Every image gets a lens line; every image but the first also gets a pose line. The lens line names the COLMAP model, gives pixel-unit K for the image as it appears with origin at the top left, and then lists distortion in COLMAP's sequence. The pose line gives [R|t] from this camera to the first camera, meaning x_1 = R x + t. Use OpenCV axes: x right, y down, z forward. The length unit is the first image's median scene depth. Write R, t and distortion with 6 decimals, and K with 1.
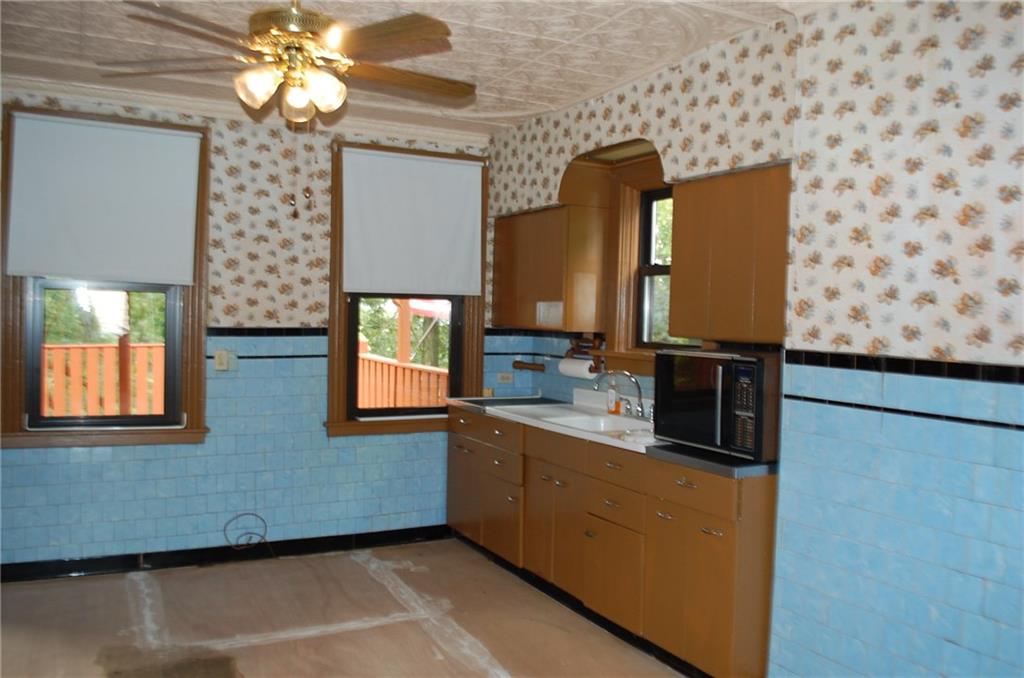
lens RADIAL K [[841.5, 0, 512.0], [0, 841.5, 339.0], [0, 0, 1]] dist [-0.074584, 0.003112]
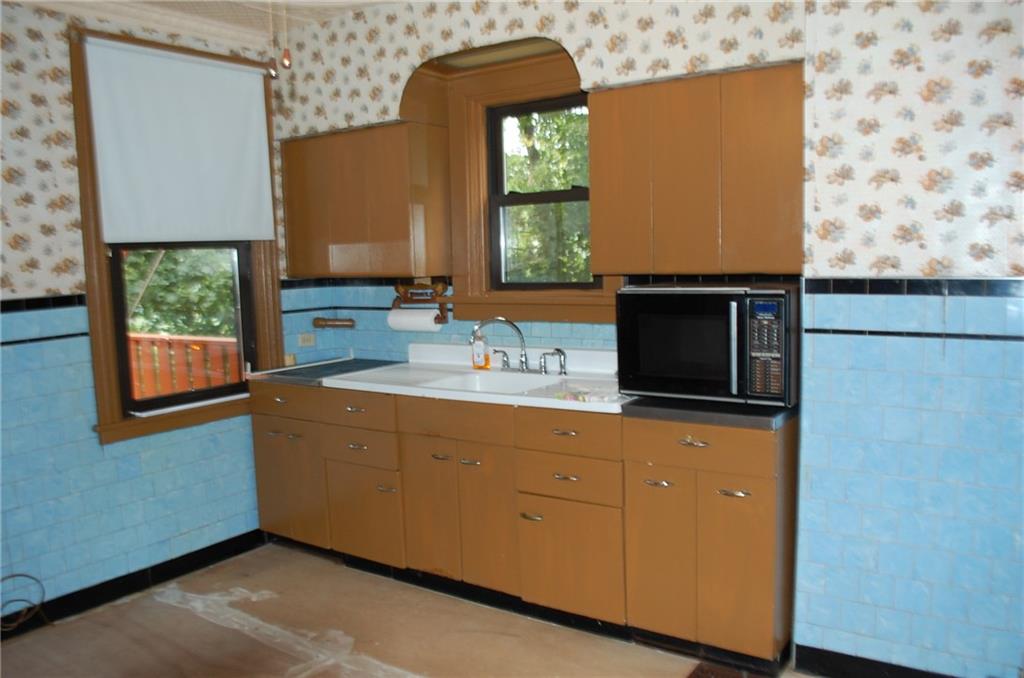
lens RADIAL K [[816.7, 0, 518.8], [0, 816.7, 344.1], [0, 0, 1]] dist [-0.079427, 0.004090]
pose [[0.884941, -0.099728, 0.454900, -0.220835], [0.064343, 0.993617, 0.092661, -0.010988], [-0.461237, -0.052730, 0.885709, 0.246086]]
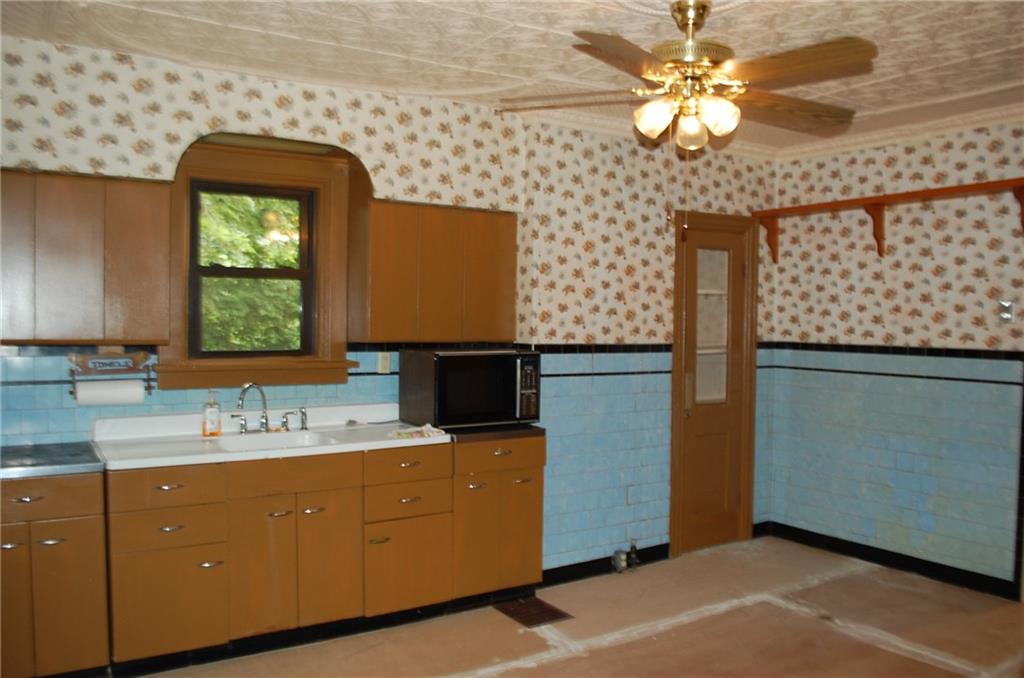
lens RADIAL K [[816.7, 0, 518.8], [0, 816.7, 344.1], [0, 0, 1]] dist [-0.079427, 0.004090]
pose [[-0.088955, -0.051005, 0.994729, -0.727274], [0.020250, 0.998389, 0.053004, -0.042926], [-0.995830, 0.024858, -0.087779, 0.753488]]
